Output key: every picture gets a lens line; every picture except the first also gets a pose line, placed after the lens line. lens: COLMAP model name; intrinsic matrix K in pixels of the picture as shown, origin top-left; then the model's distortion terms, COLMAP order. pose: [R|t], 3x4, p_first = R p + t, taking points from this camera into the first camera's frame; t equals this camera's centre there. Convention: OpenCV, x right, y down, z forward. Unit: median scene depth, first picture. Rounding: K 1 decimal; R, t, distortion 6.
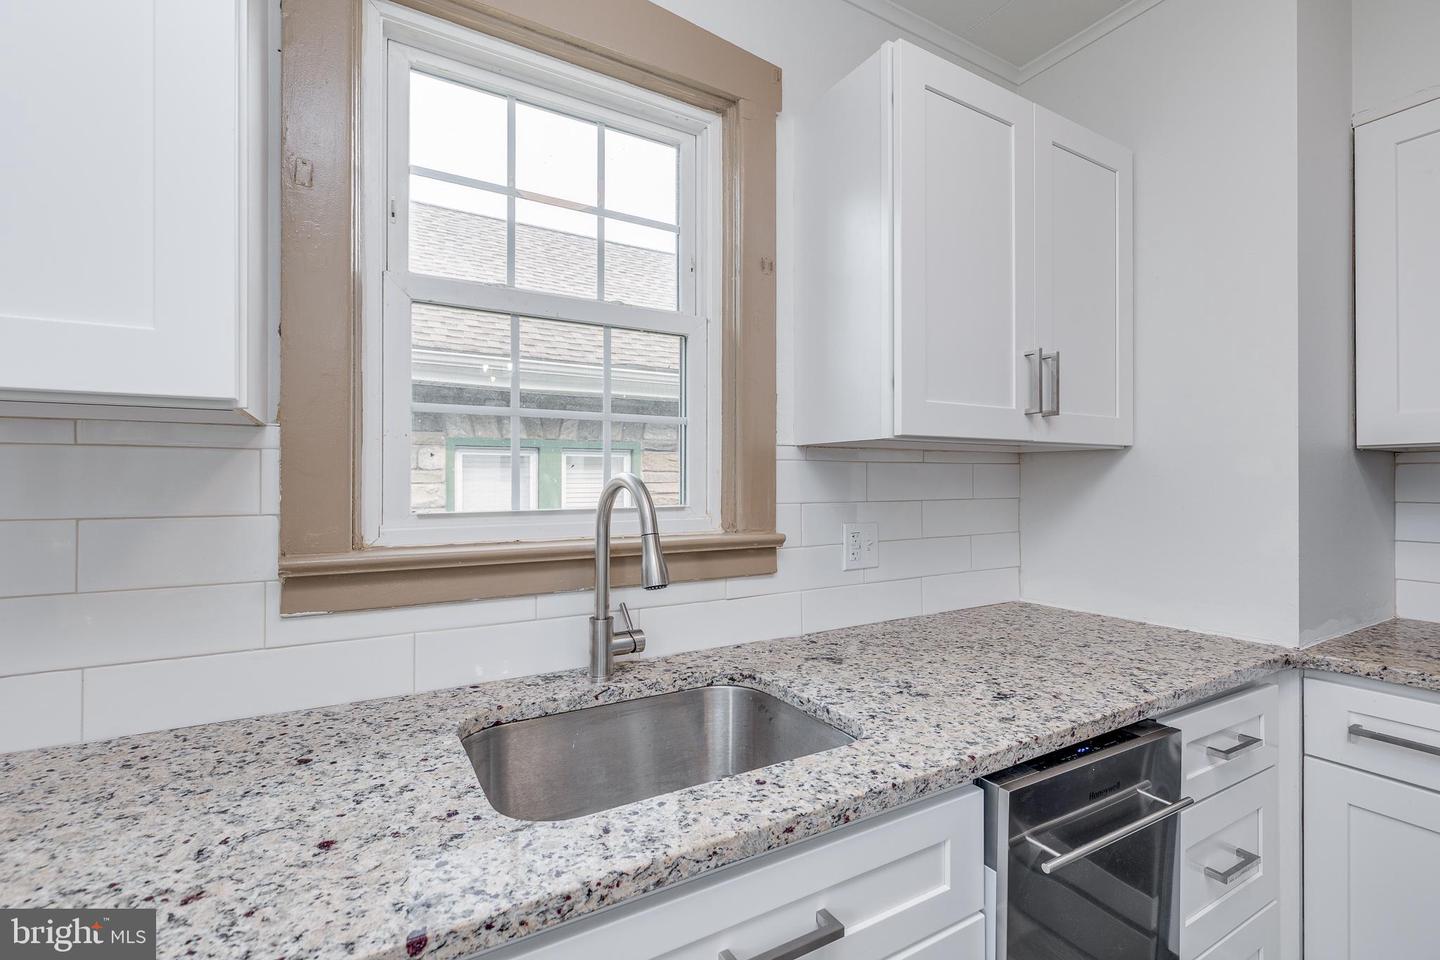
lens RADIAL K [[650.4, 0, 720.1], [0, 650.4, 477.1], [0, 0, 1]] dist [0.002050, -0.000043]
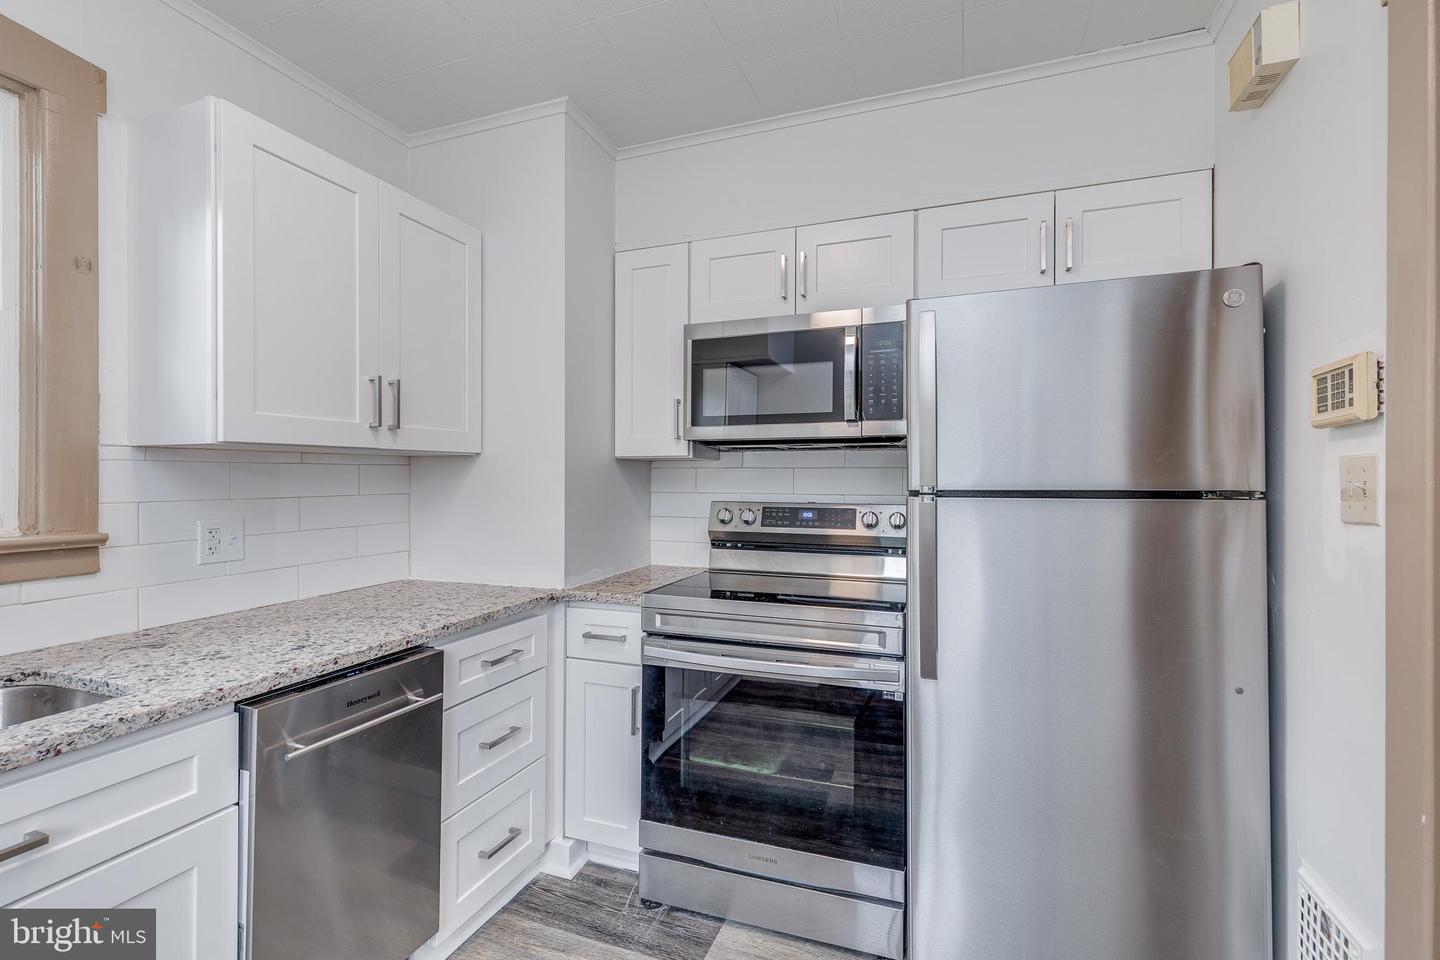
lens RADIAL K [[650.4, 0, 719.6], [0, 650.4, 476.6], [0, 0, 1]] dist [0.002050, -0.000043]
pose [[0.774823, -0.000332, 0.632178, 0.215323], [-0.002824, 0.999988, 0.003985, -0.008207], [-0.632172, -0.004873, 0.774813, -0.432001]]
